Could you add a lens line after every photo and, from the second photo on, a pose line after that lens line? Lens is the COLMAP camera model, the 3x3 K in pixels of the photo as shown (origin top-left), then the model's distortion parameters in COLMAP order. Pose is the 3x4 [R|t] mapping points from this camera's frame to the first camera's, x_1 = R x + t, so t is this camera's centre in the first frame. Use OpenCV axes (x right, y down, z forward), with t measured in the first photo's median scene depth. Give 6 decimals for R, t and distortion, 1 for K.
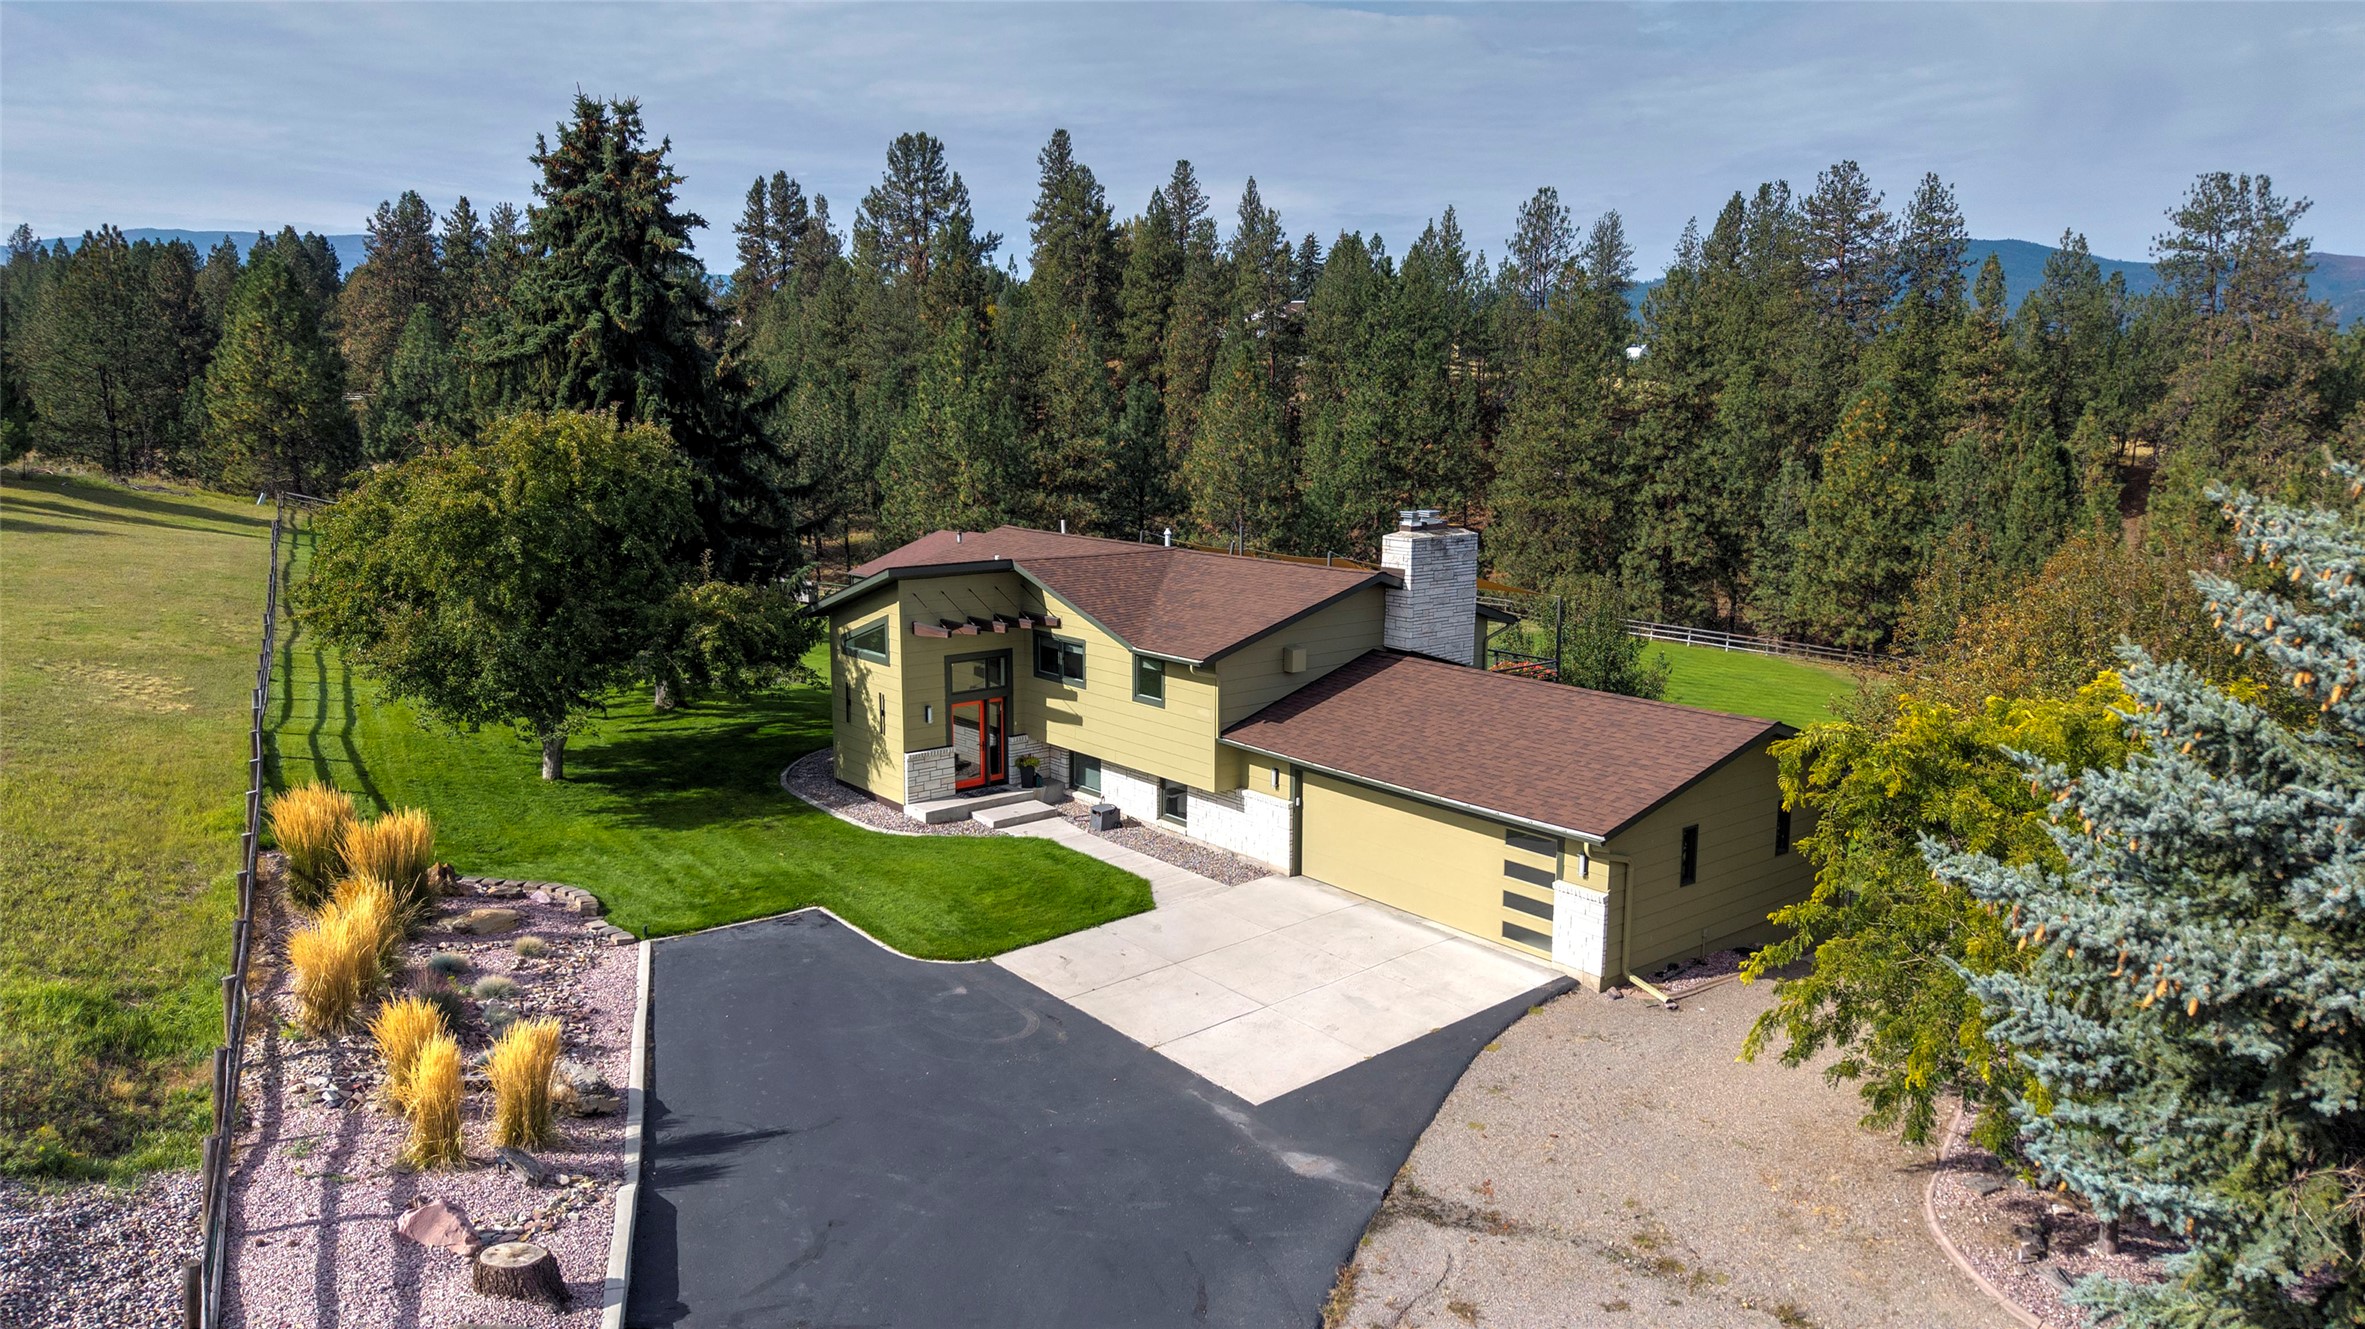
lens RADIAL K [[1586.5, 0, 1183.5], [0, 1586.5, 663.6], [0, 0, 1]] dist [-0.003319, -0.002958]
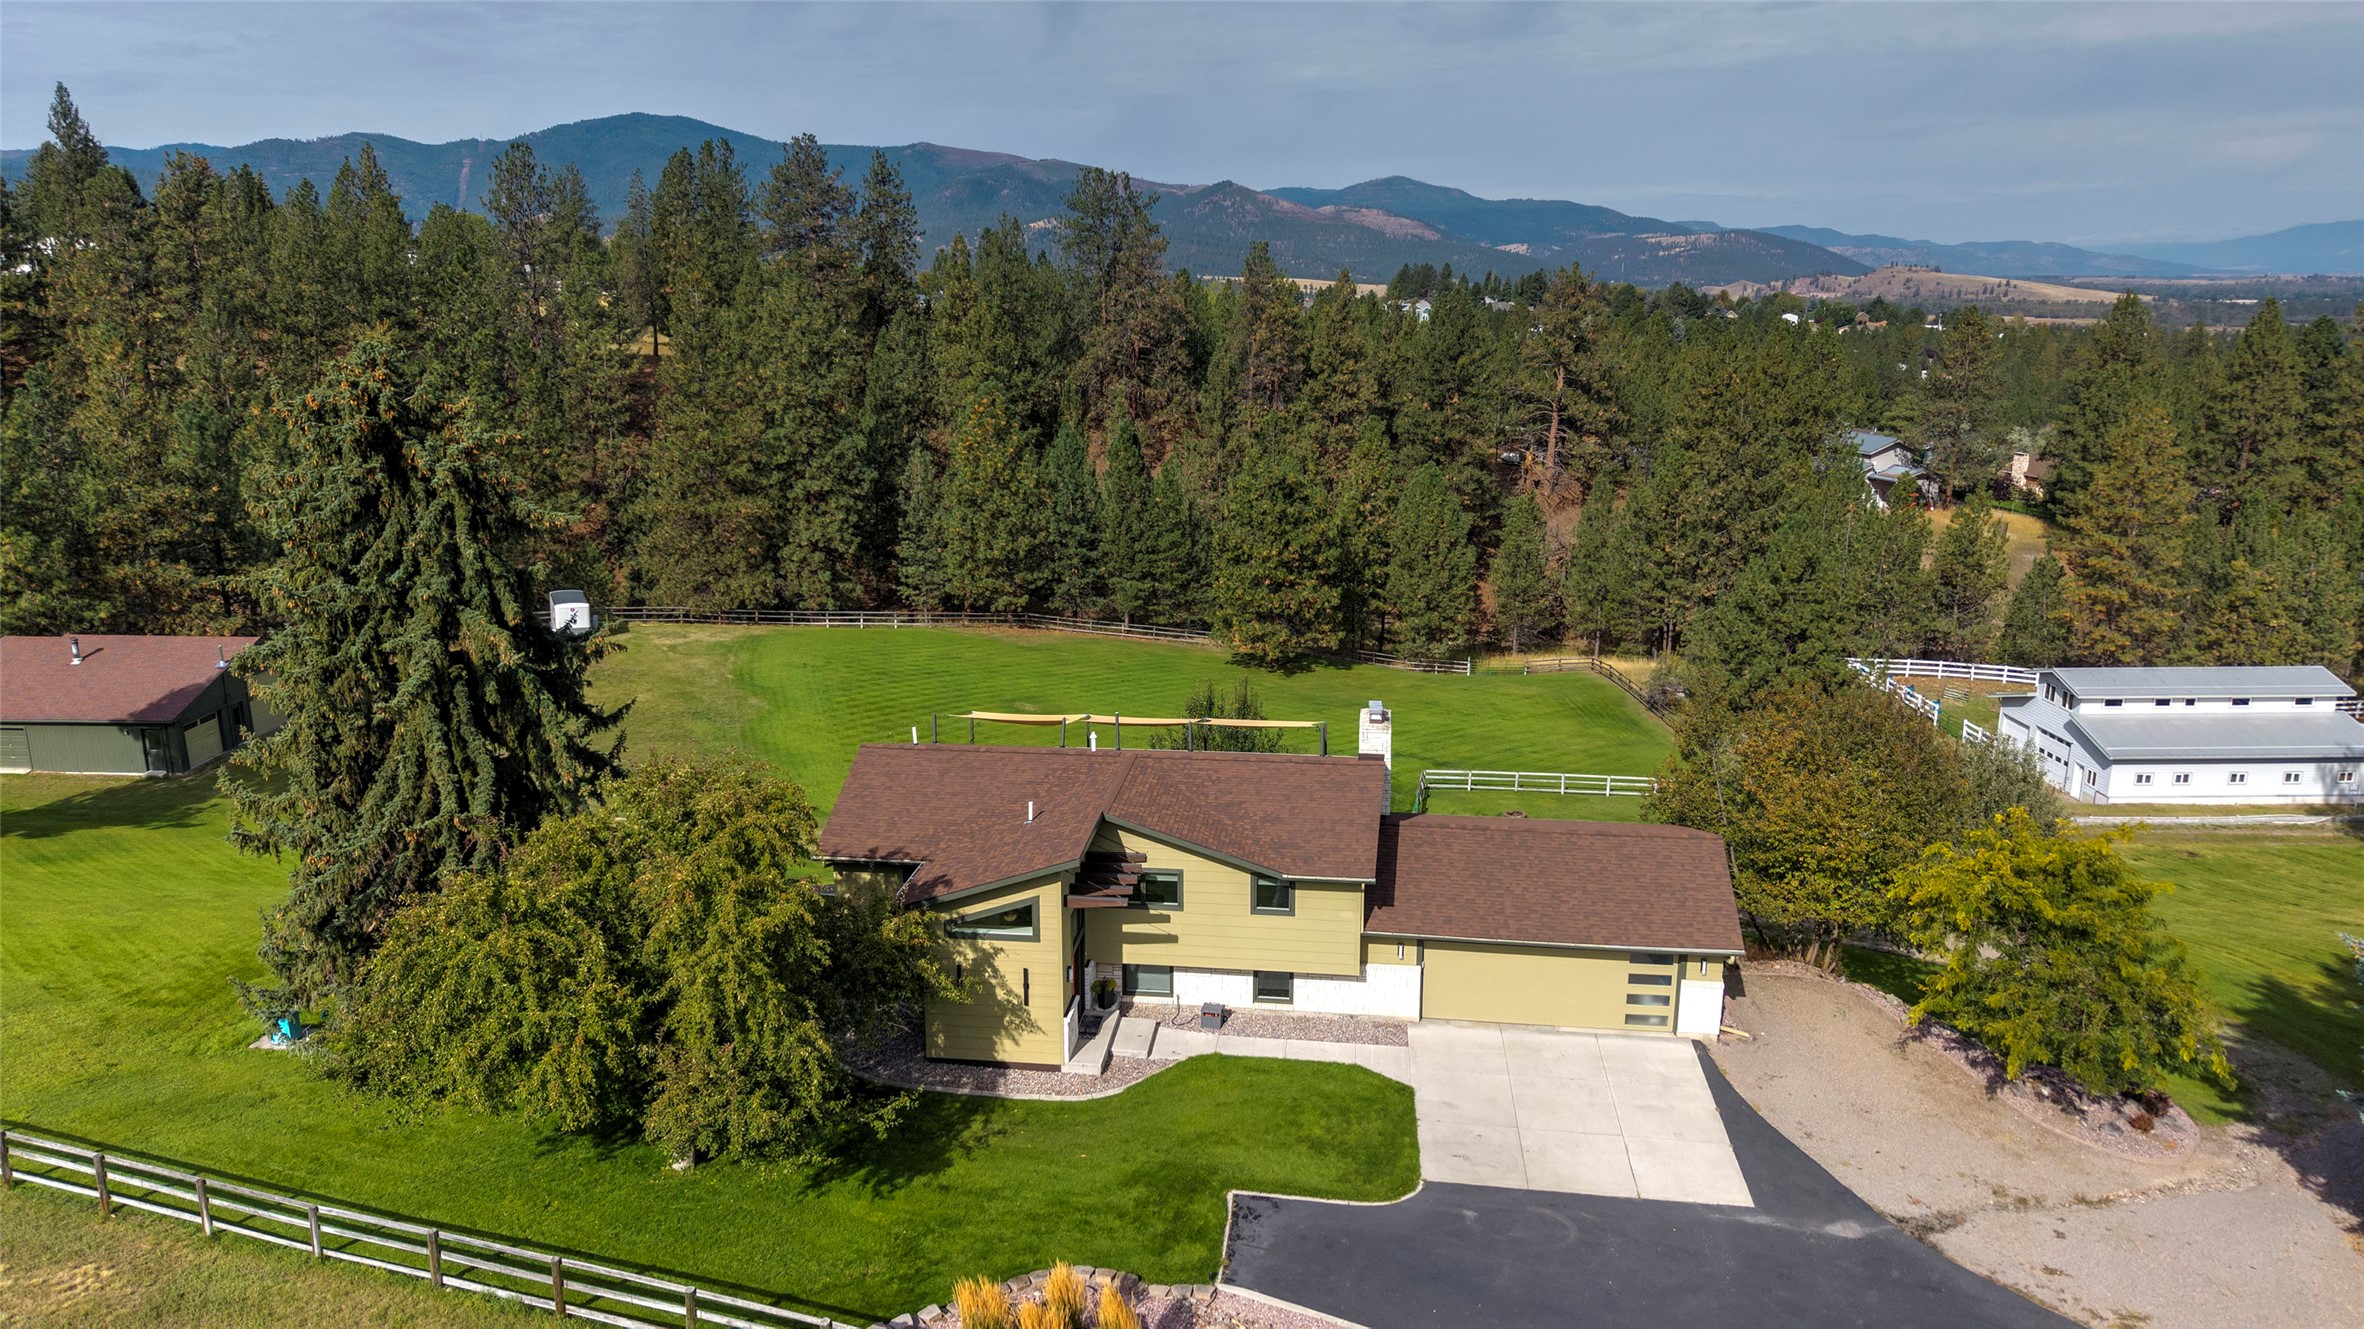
lens RADIAL K [[1585.8, 0, 1182.0], [0, 1585.8, 665.9], [0, 0, 1]] dist [-0.003319, -0.002958]
pose [[0.712166, -0.172530, 0.680480, -0.789473], [0.114663, 0.984900, 0.129711, -0.298430], [-0.692584, -0.014350, 0.721195, 0.191457]]
